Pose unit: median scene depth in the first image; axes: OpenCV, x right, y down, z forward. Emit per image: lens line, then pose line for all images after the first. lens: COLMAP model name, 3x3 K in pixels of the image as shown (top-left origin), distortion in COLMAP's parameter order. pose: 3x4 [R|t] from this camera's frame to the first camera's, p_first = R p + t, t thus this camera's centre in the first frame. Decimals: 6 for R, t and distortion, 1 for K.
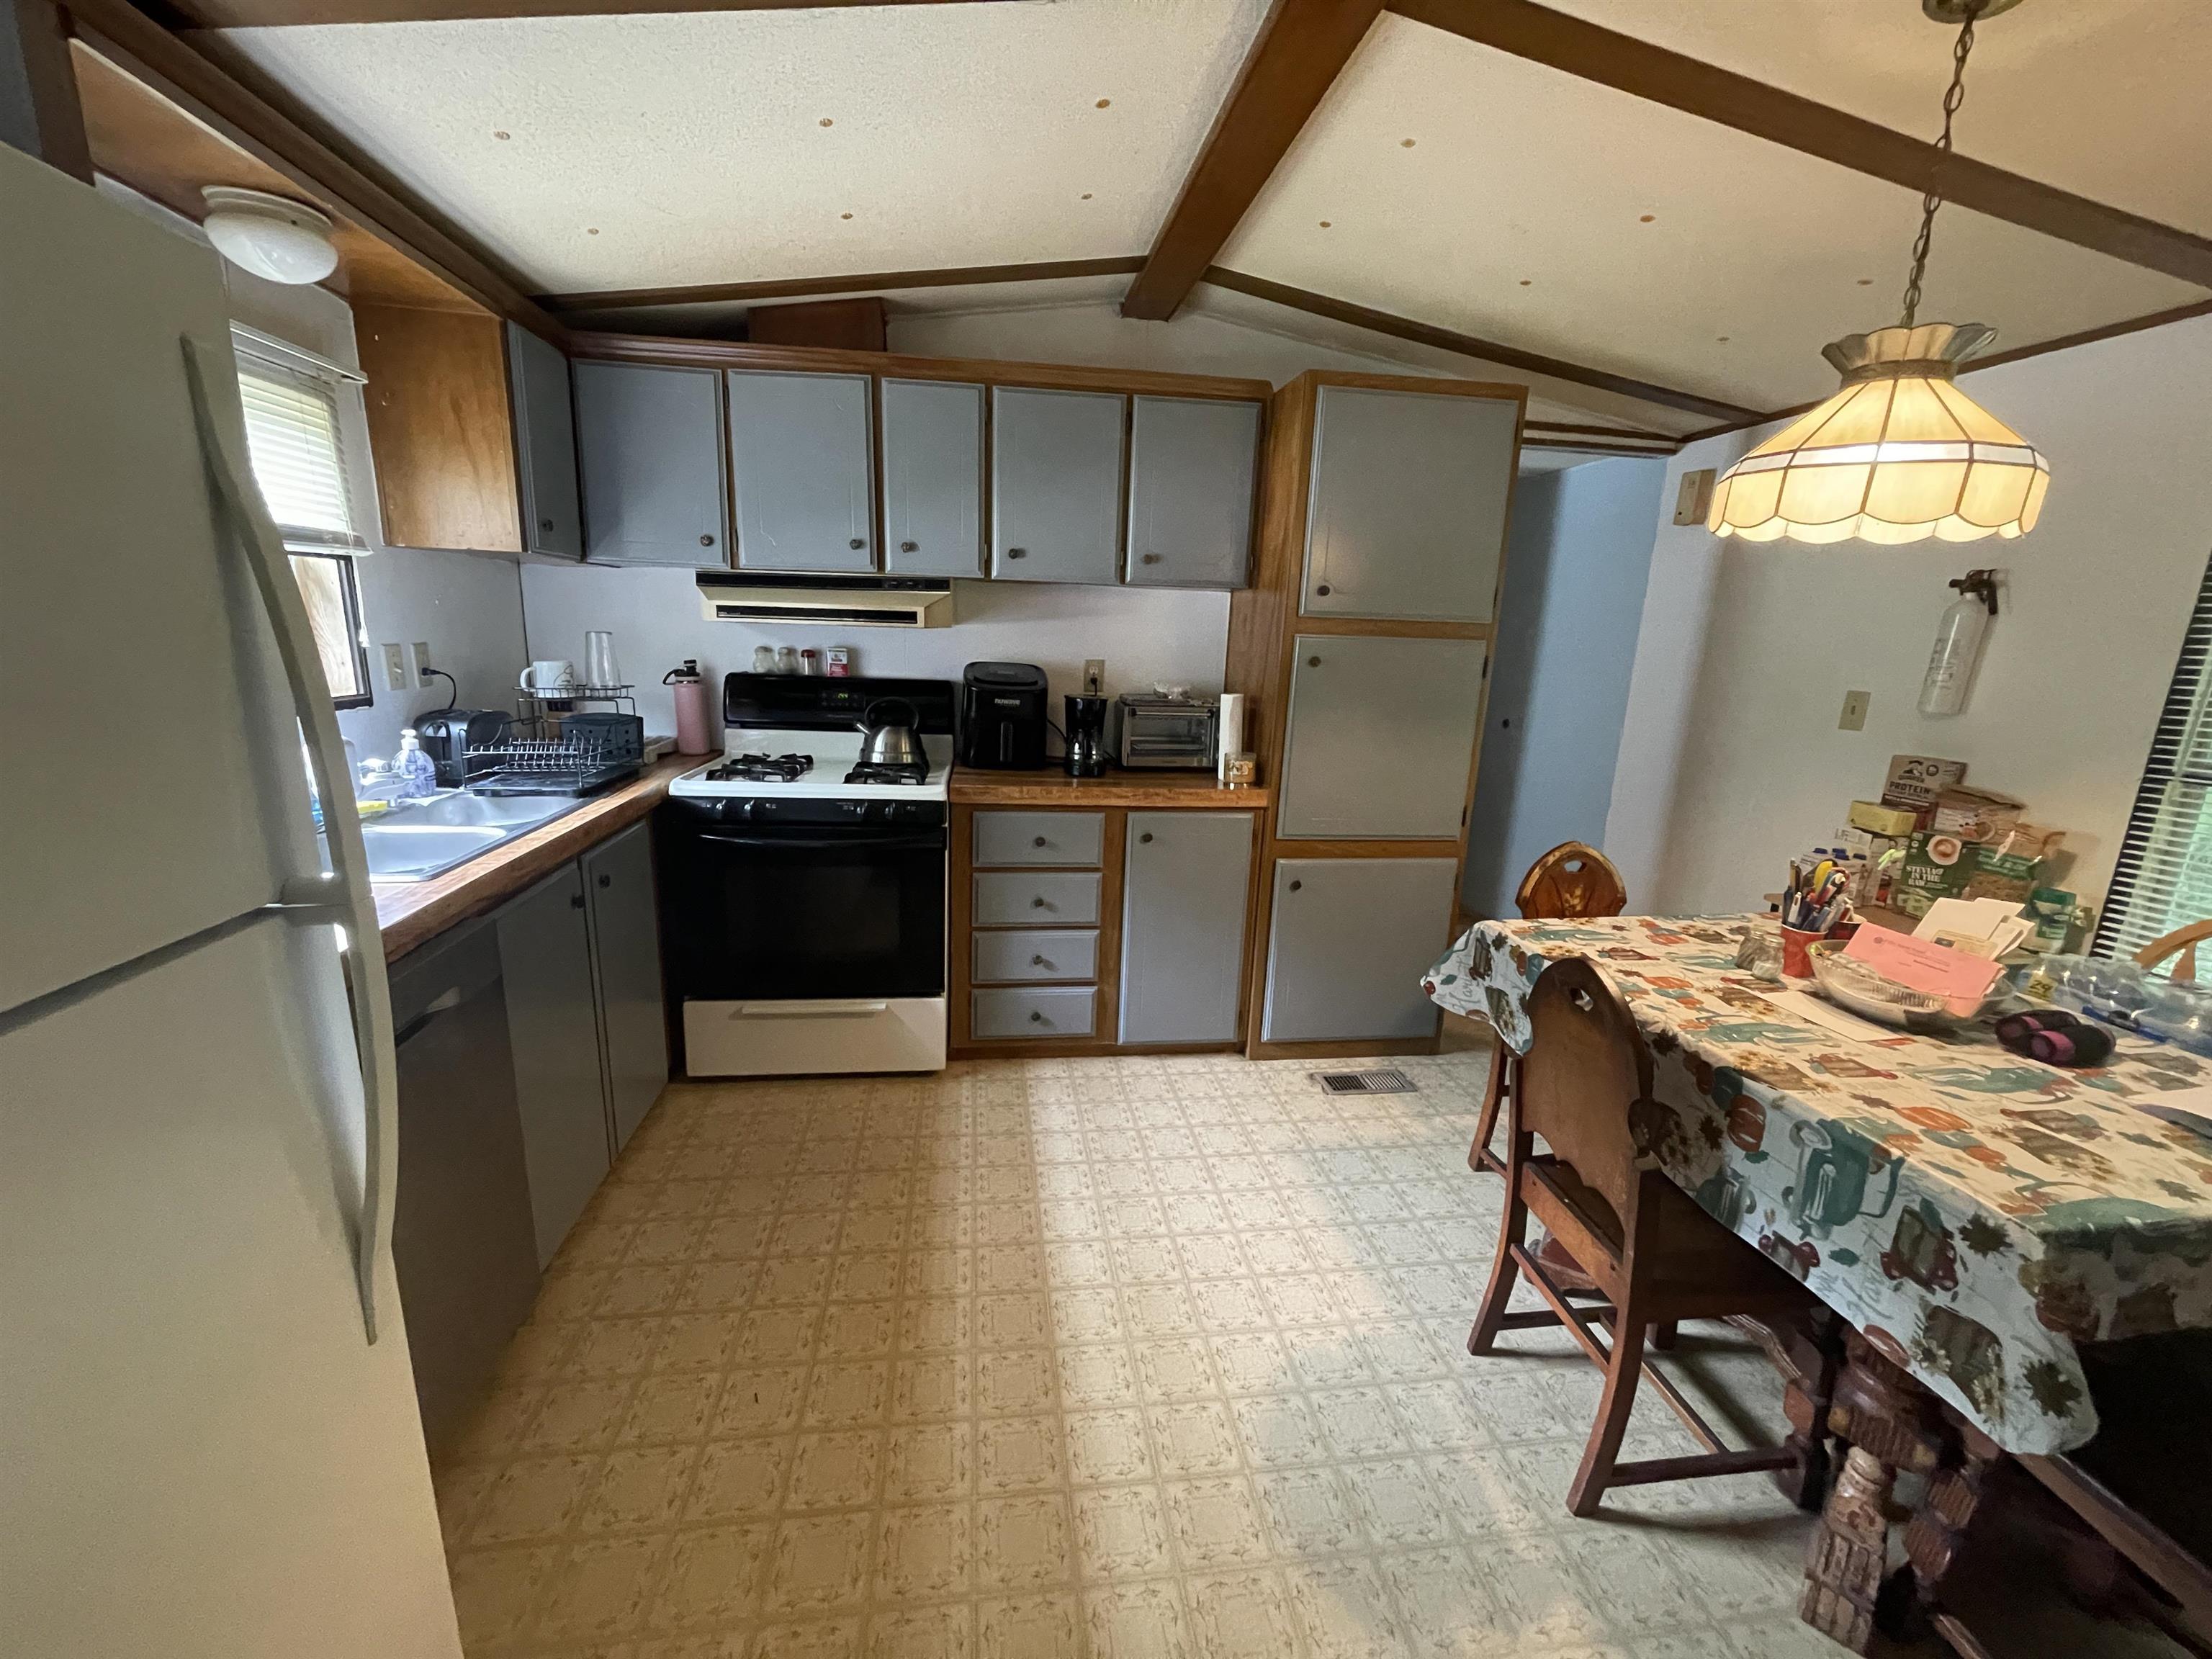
lens RADIAL K [[895.6, 0, 1106.9], [0, 895.6, 843.2], [0, 0, 1]] dist [-0.003439, 0.000619]
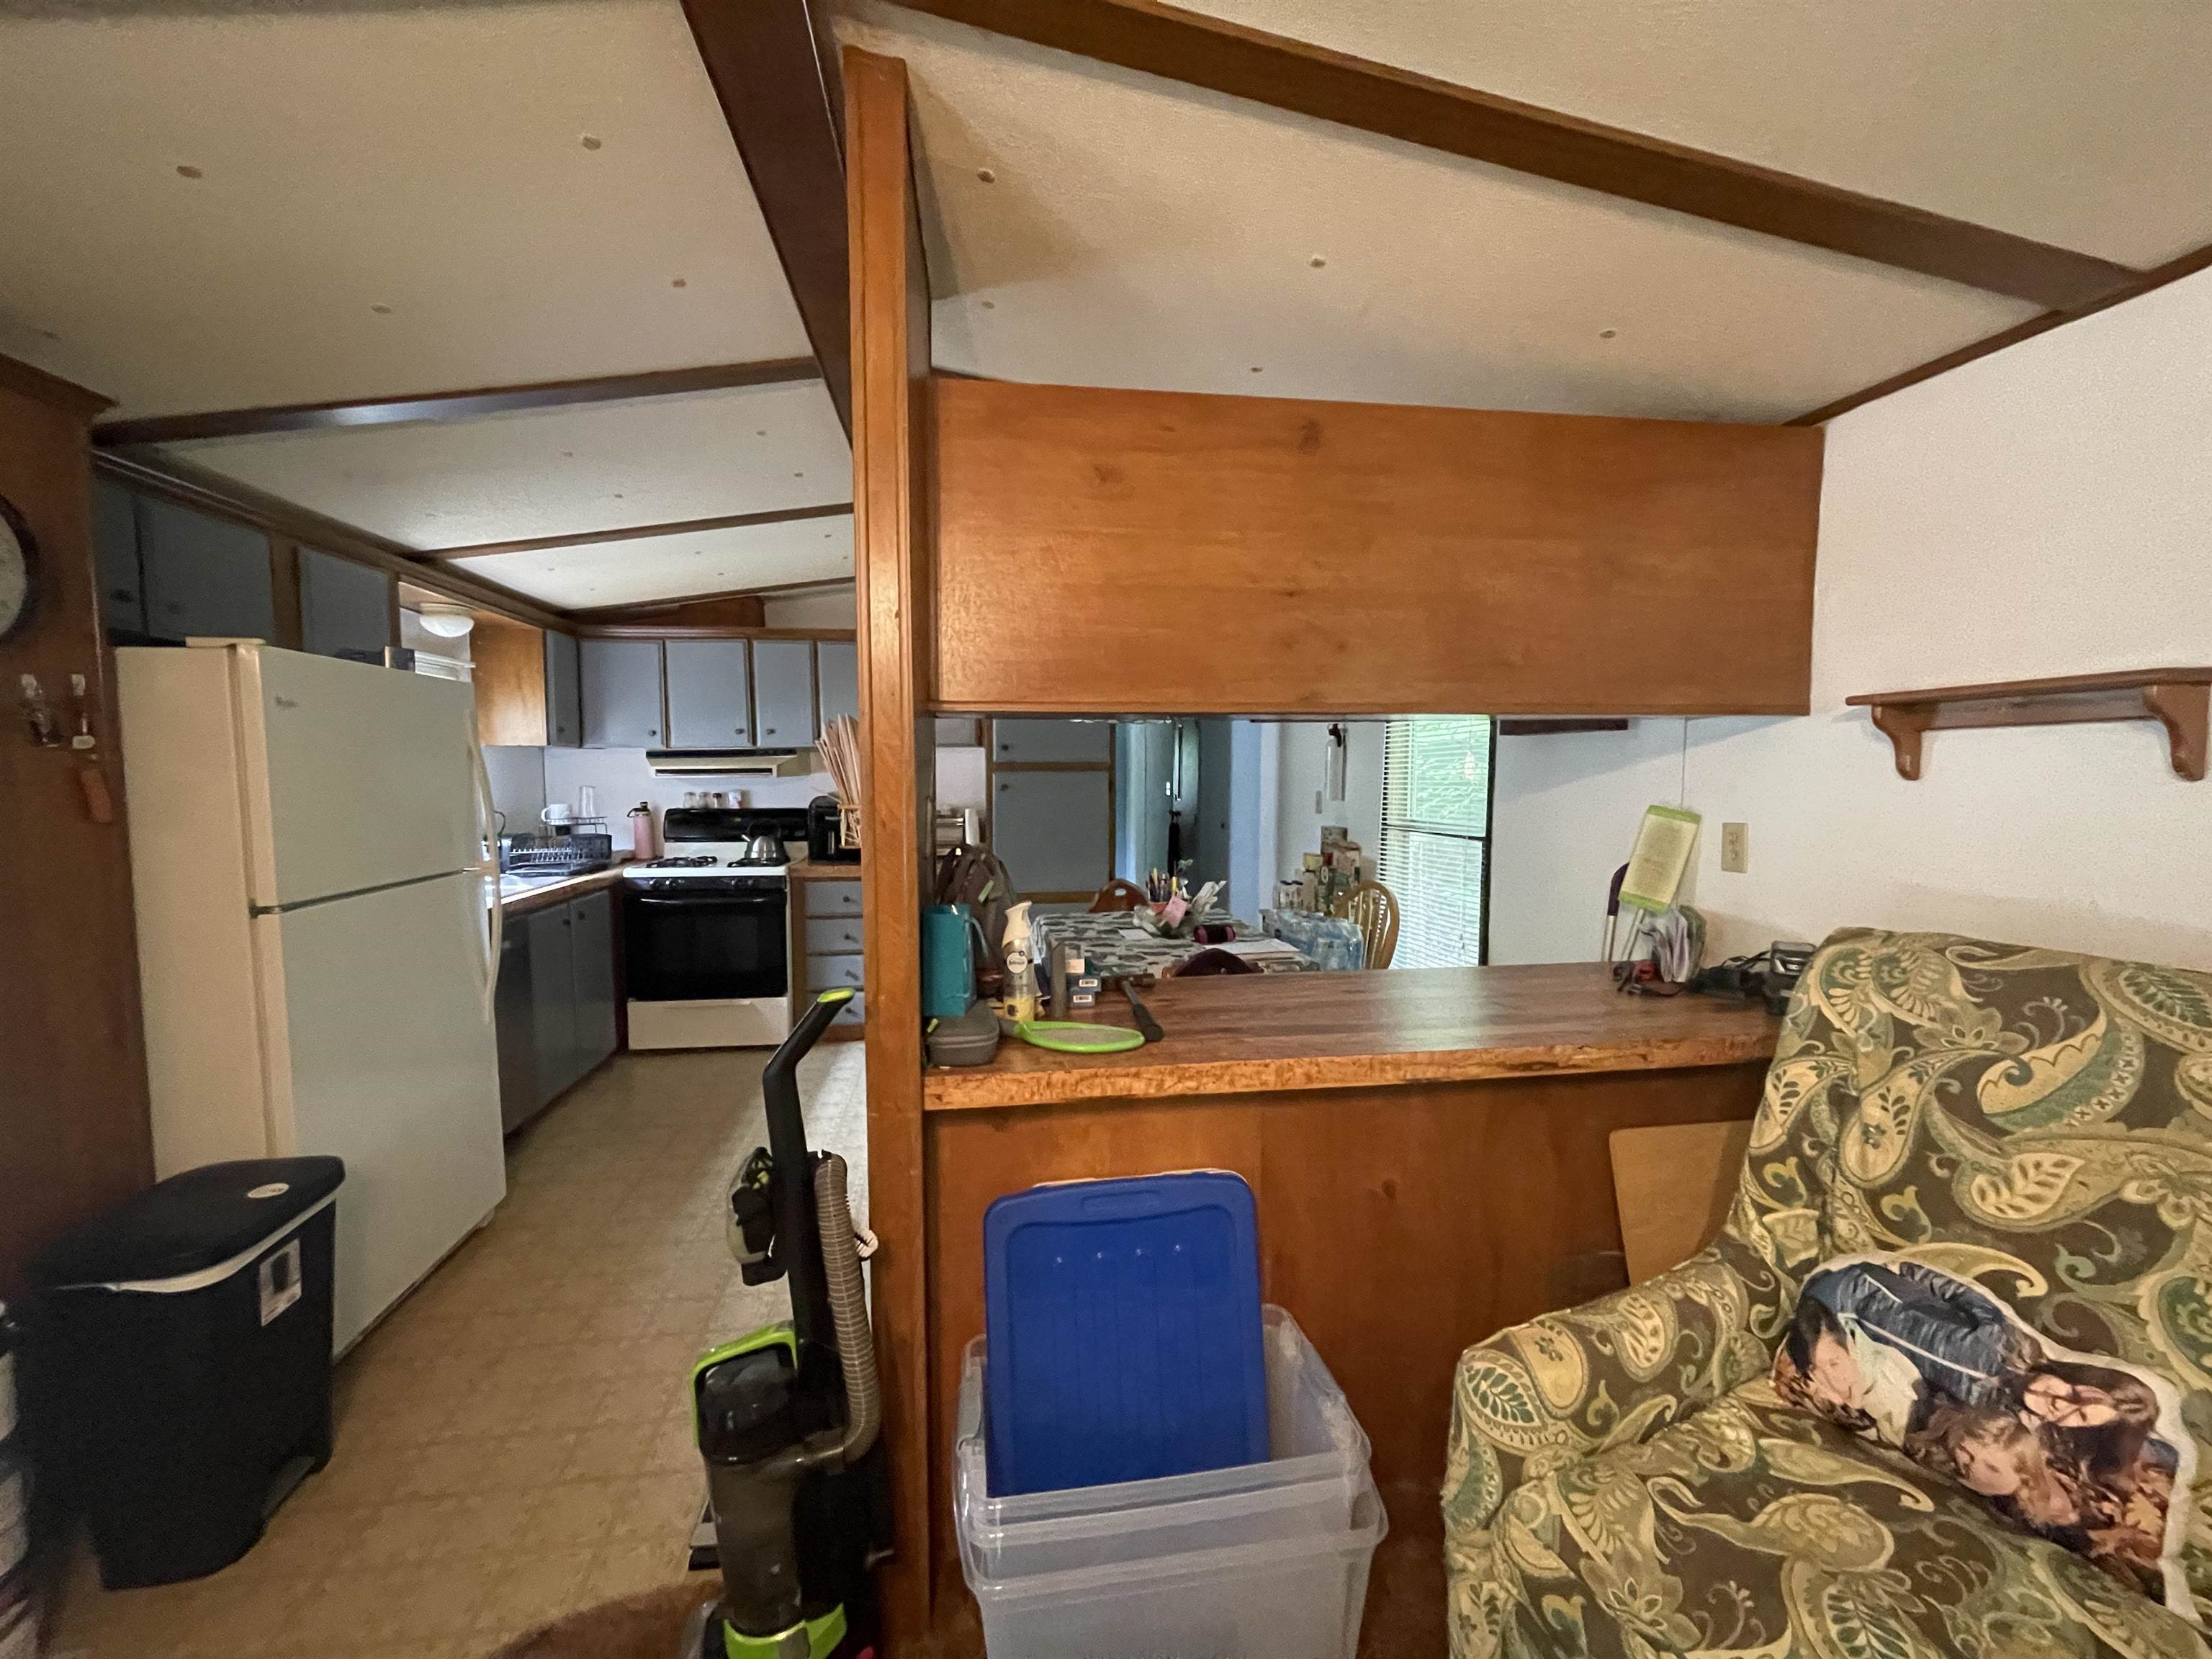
lens RADIAL K [[895.6, 0, 1099.4], [0, 895.6, 836.4], [0, 0, 1]] dist [-0.003439, 0.000619]
pose [[0.999197, -0.040065, 0.000227, 0.541397], [0.039590, 0.986442, -0.159265, 0.224396], [0.006157, 0.159146, 0.987236, -0.891354]]
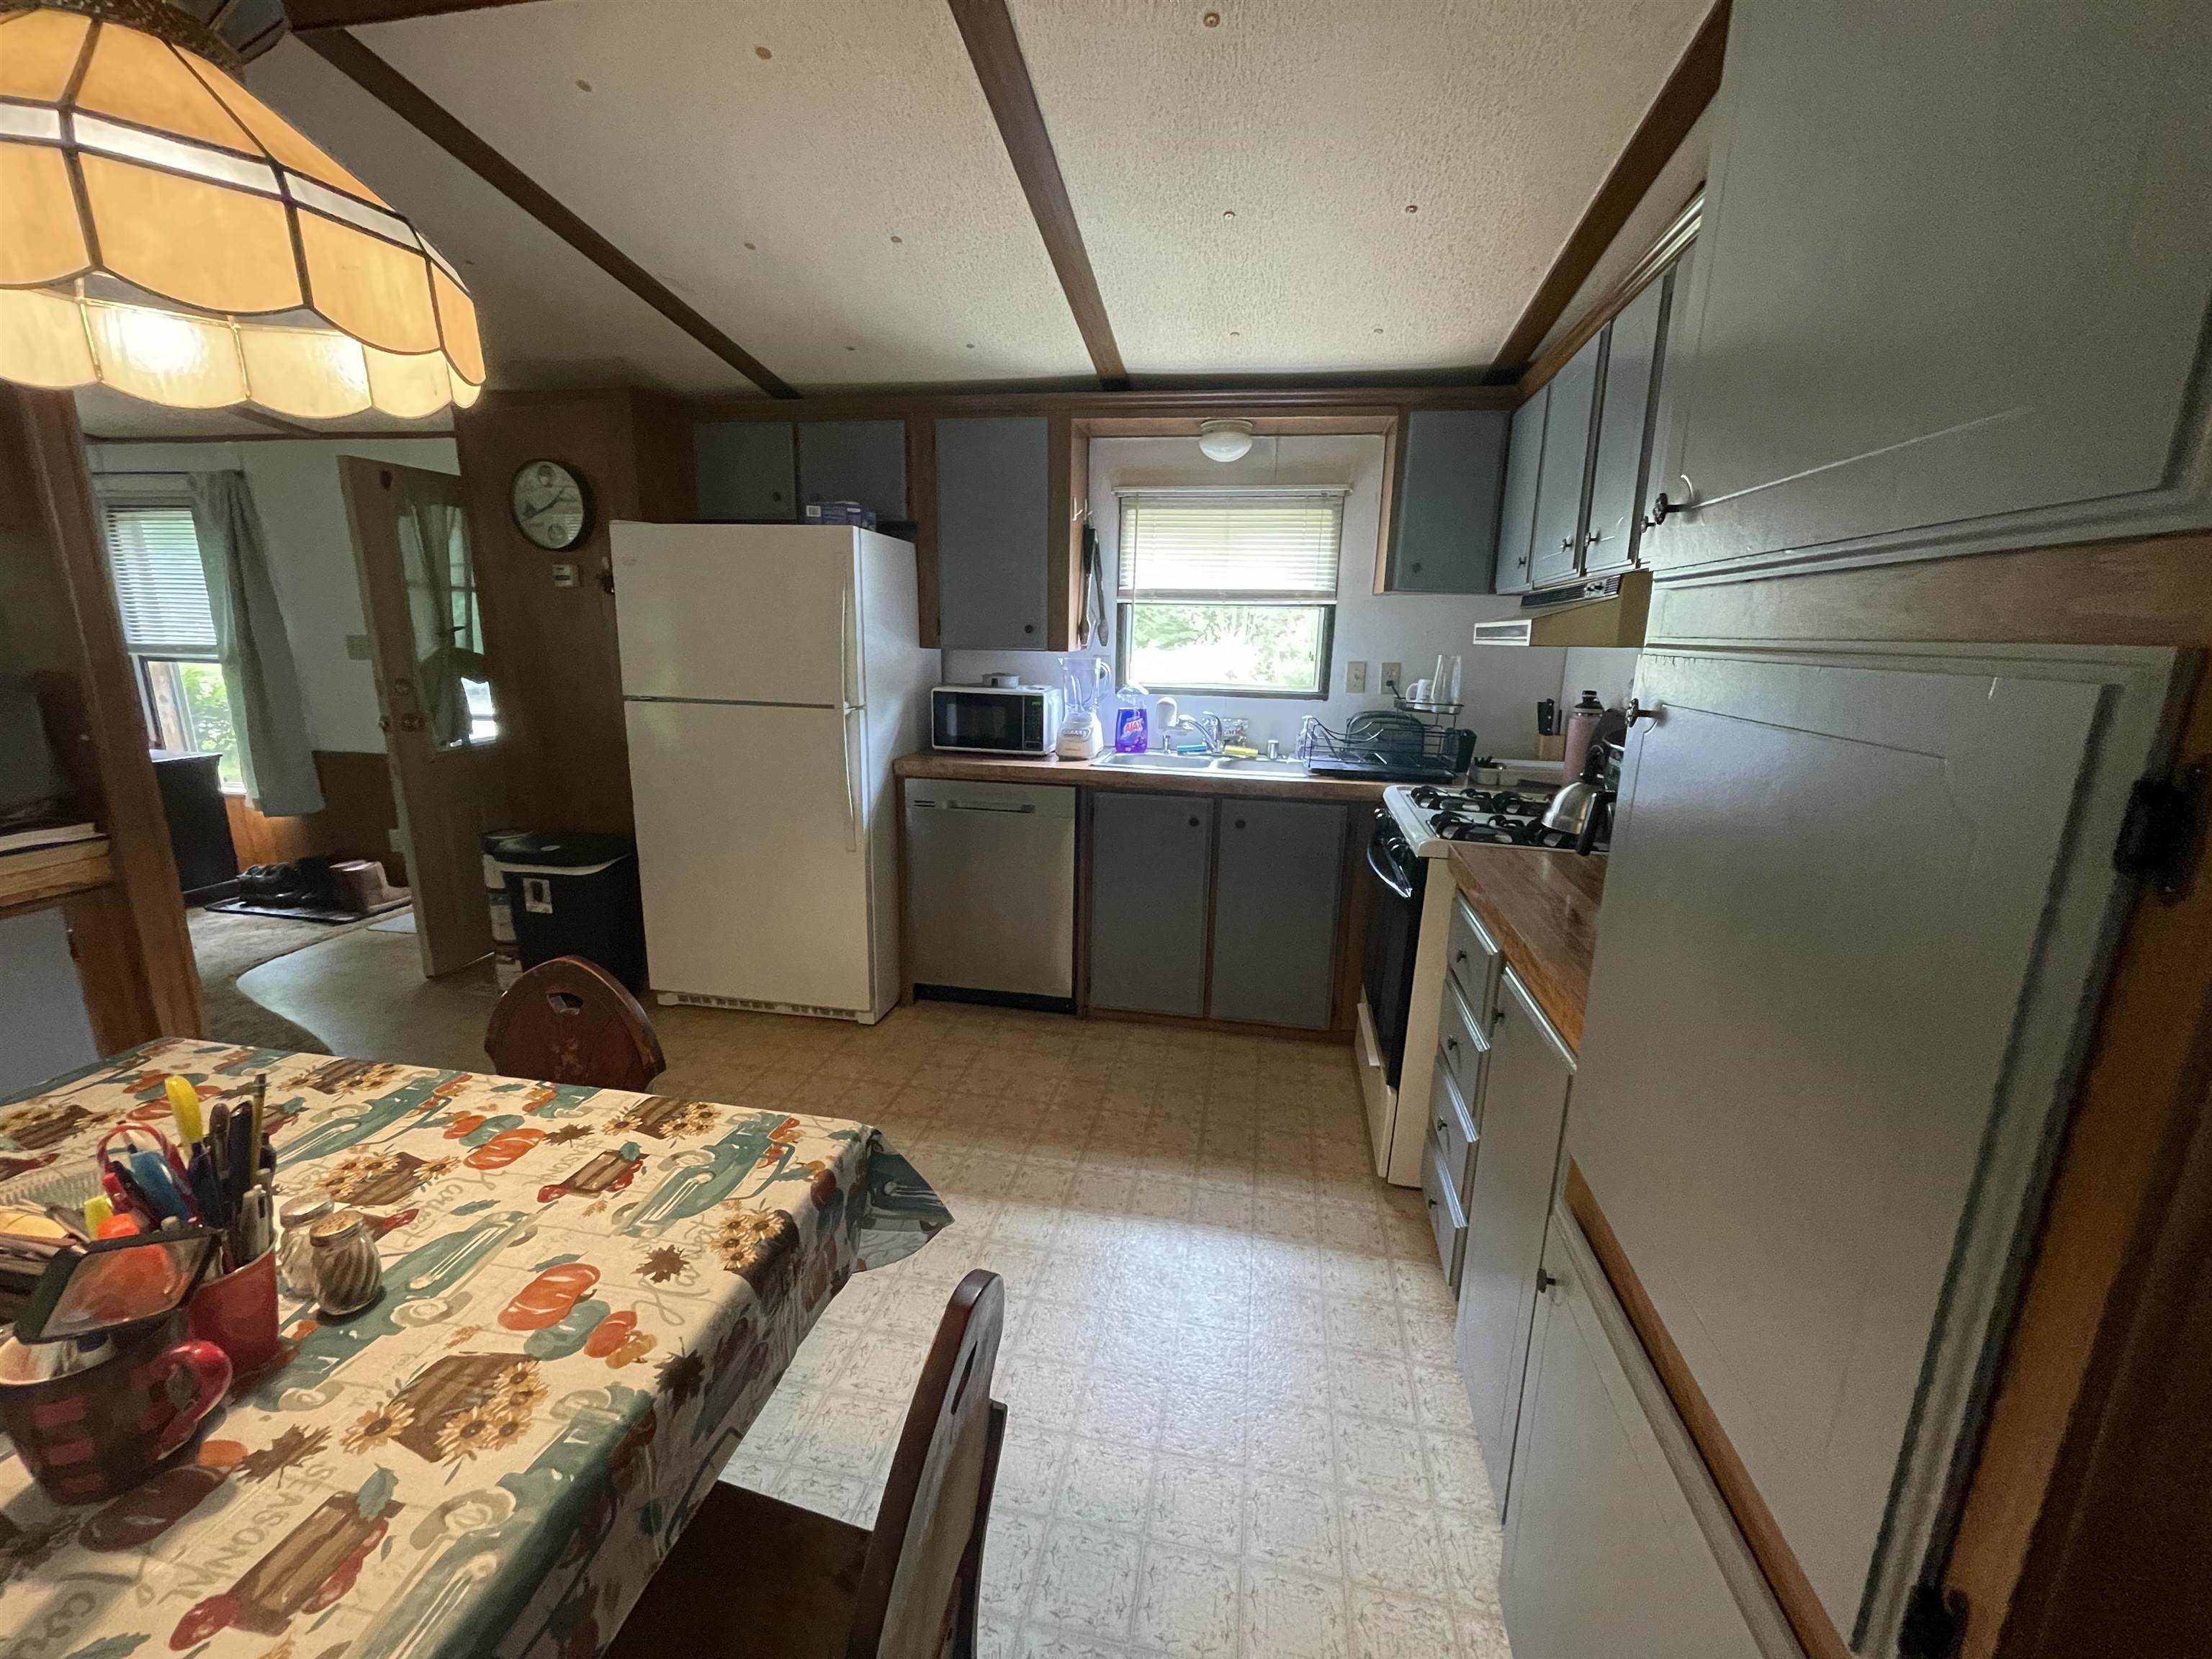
lens RADIAL K [[895.6, 0, 1100.0], [0, 895.6, 837.7], [0, 0, 1]] dist [-0.003439, 0.000619]
pose [[-0.329896, 0.172909, -0.928047, 0.833852], [-0.254365, 0.930441, 0.263775, -0.255001], [0.909102, 0.323081, -0.262967, 1.188680]]
